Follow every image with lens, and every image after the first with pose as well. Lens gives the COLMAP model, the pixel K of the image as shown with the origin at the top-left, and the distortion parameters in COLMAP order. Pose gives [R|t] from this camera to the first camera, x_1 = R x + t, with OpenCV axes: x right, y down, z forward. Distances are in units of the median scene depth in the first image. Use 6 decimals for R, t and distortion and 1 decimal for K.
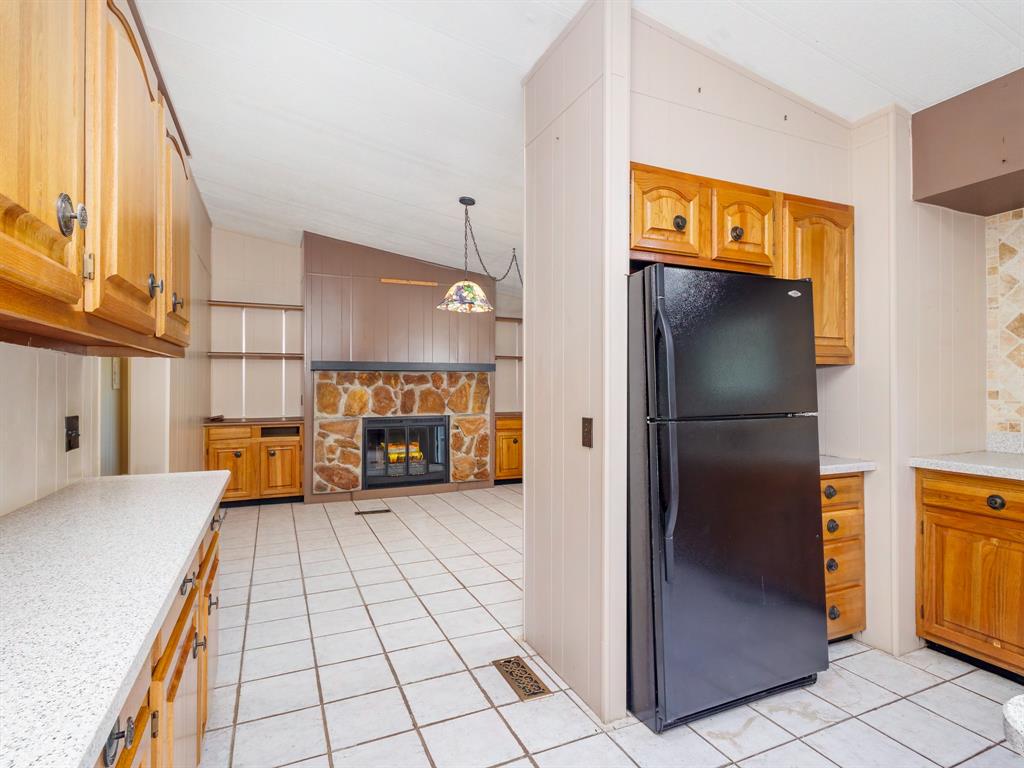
lens RADIAL K [[529.4, 0, 512.0], [0, 529.4, 384.0], [0, 0, 1]] dist [0.006749, 0.001127]
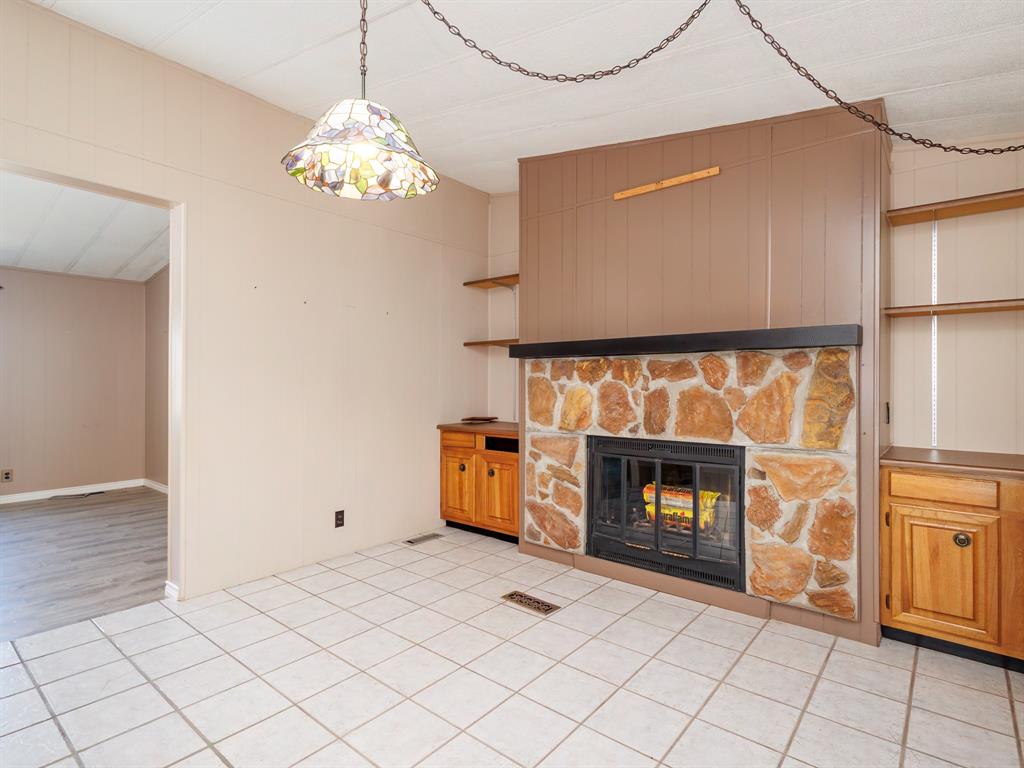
lens RADIAL K [[529.4, 0, 512.0], [0, 529.4, 384.0], [0, 0, 1]] dist [0.006749, 0.001127]
pose [[0.441835, 0.000676, -0.897096, 0.215817], [-0.002490, 0.999997, -0.000473, 0.006334], [0.897093, 0.002443, 0.441835, 0.648724]]
